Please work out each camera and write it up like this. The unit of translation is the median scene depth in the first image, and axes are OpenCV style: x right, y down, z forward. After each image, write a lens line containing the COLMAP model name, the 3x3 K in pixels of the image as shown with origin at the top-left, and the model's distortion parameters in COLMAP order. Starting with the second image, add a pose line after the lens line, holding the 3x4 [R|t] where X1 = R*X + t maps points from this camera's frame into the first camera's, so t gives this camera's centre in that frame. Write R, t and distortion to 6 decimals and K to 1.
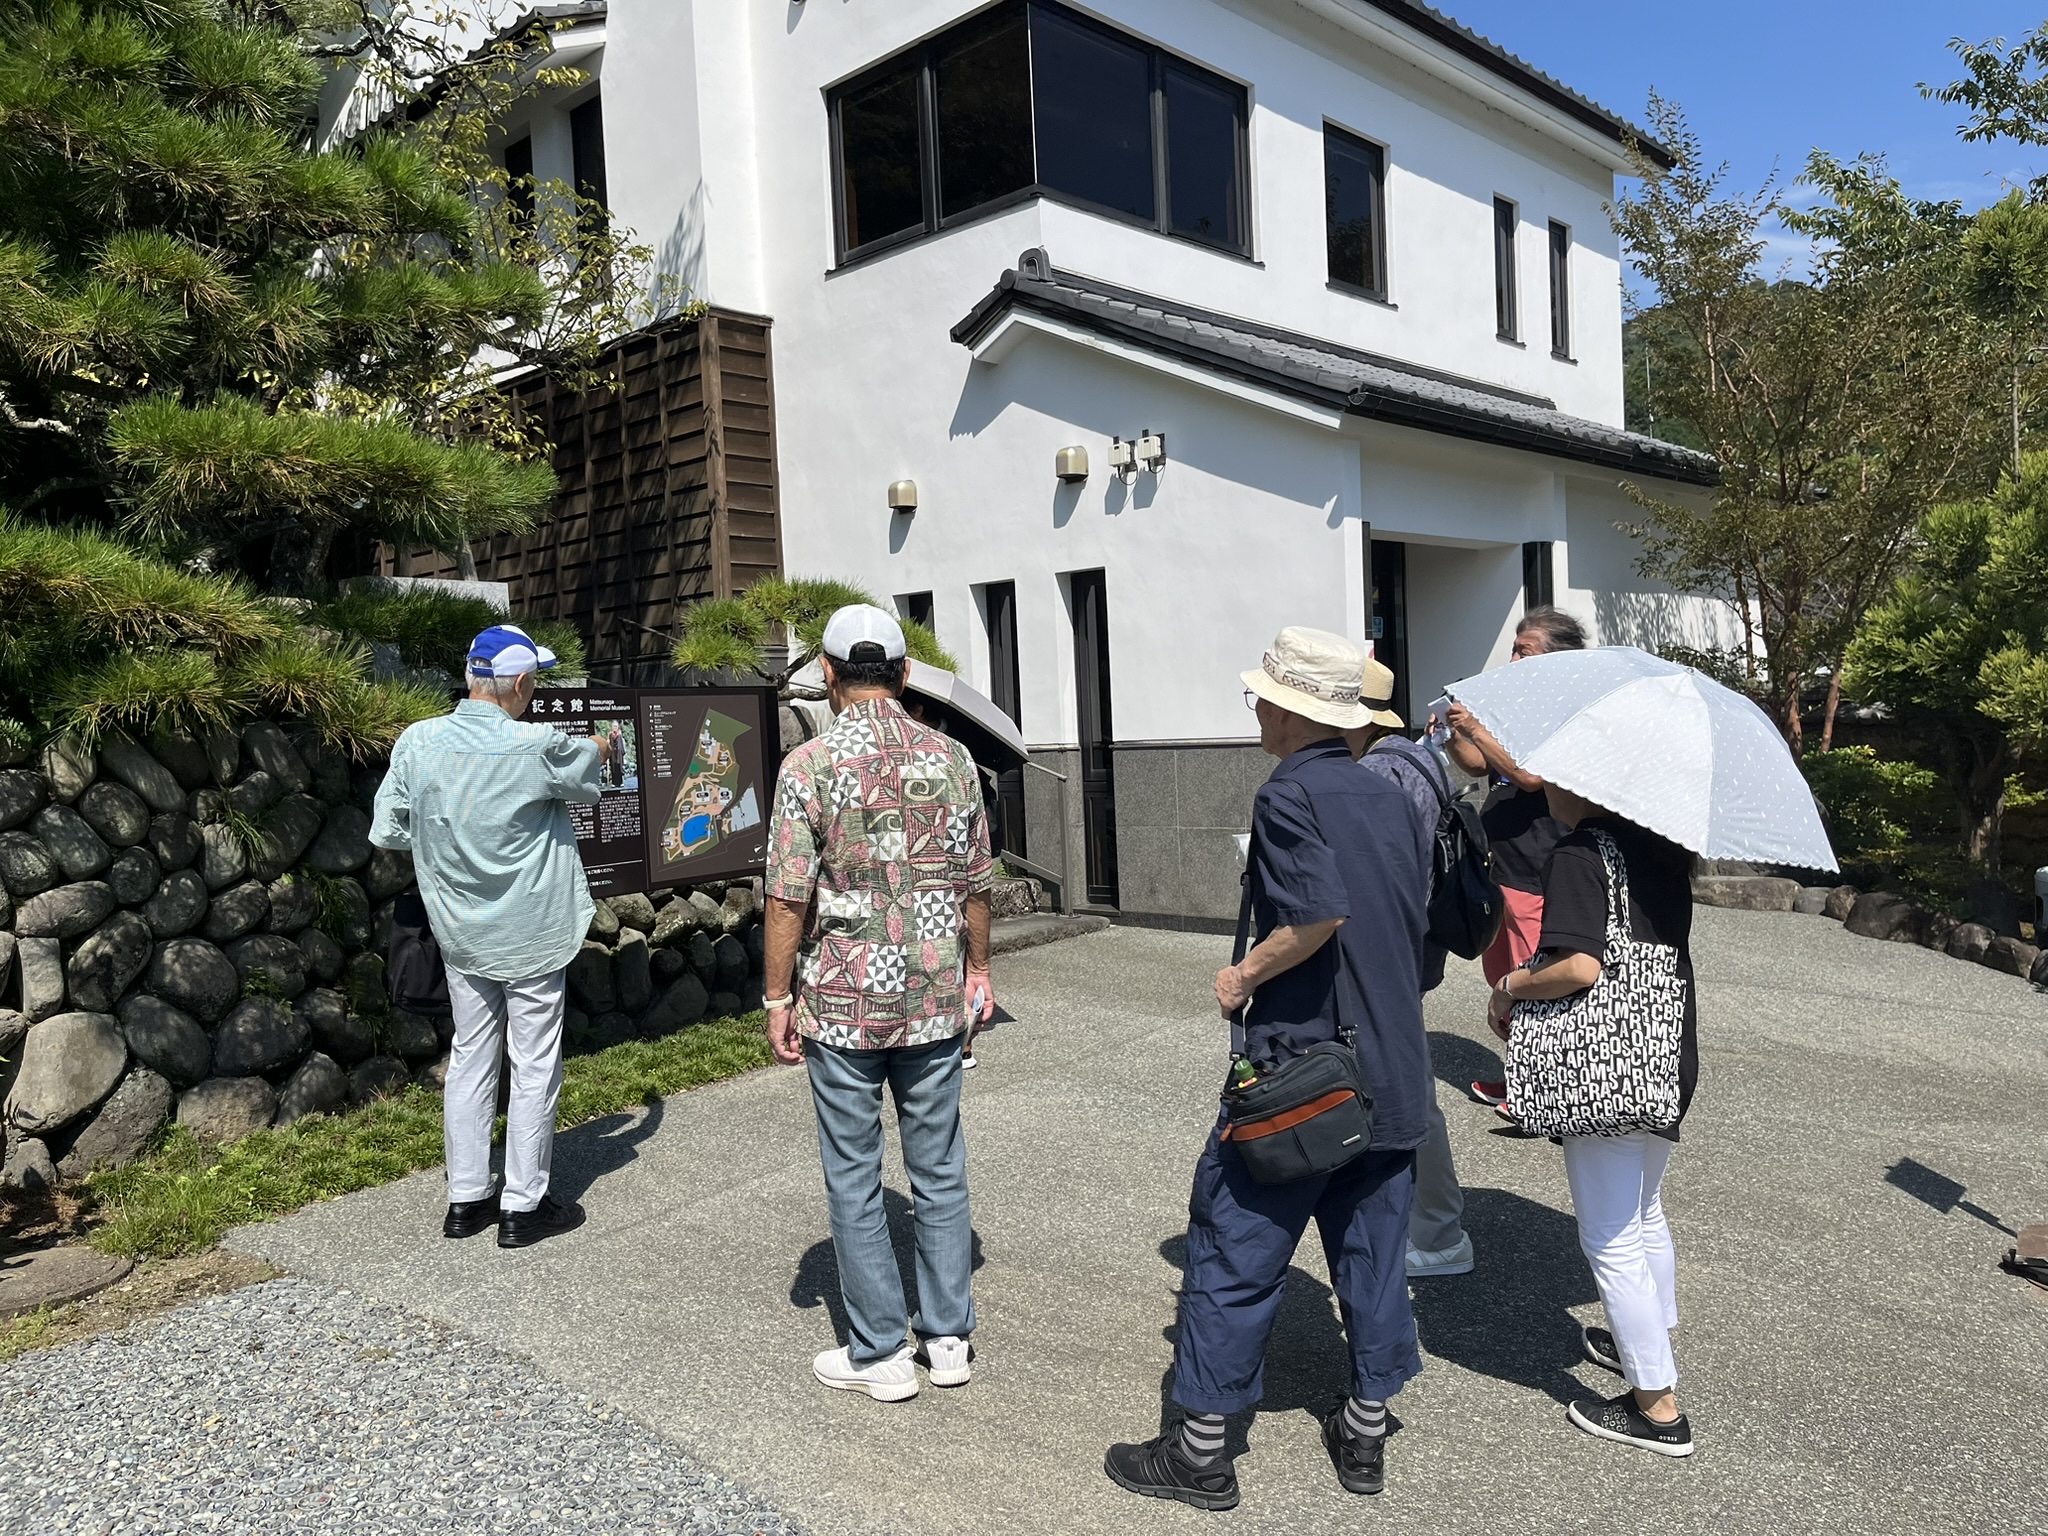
lens RADIAL K [[1545.5, 0, 1023.3], [0, 1545.5, 768.7], [0, 0, 1]] dist [-0.002924, -0.000836]
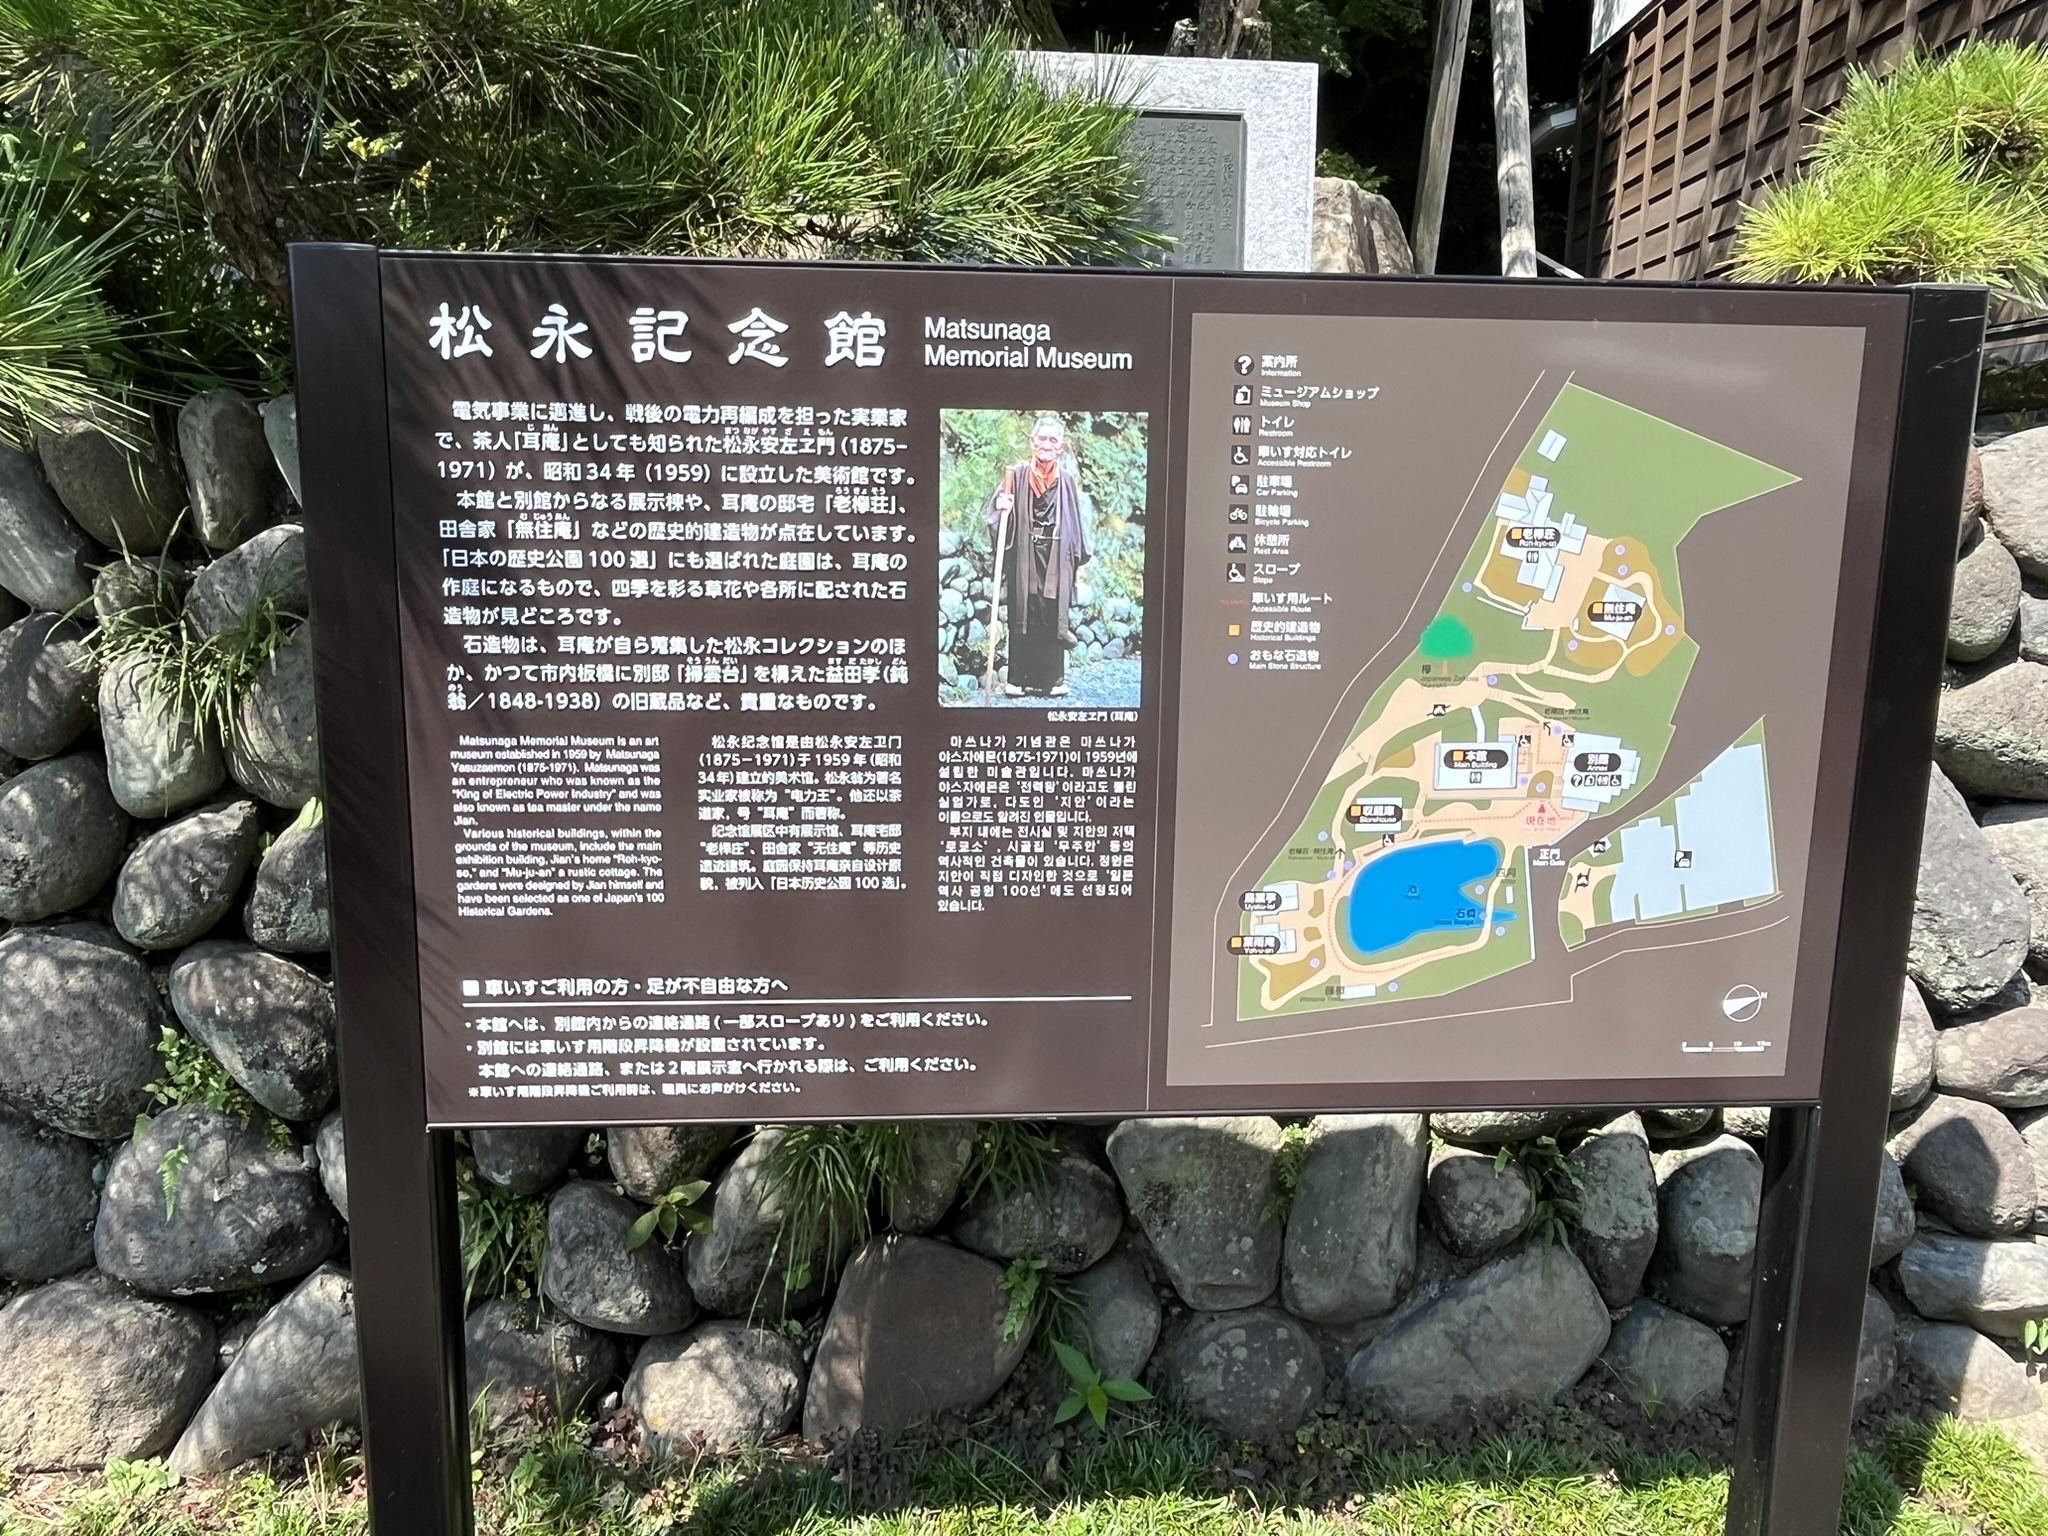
lens RADIAL K [[1502.7, 0, 1022.4], [0, 1502.7, 758.0], [0, 0, 1]] dist [0.000062, 0.000851]
pose [[0.644572, 0.191214, -0.740246, -0.085412], [-0.065214, 0.978441, 0.195958, -0.023637], [0.761757, -0.078035, 0.643146, 0.819700]]
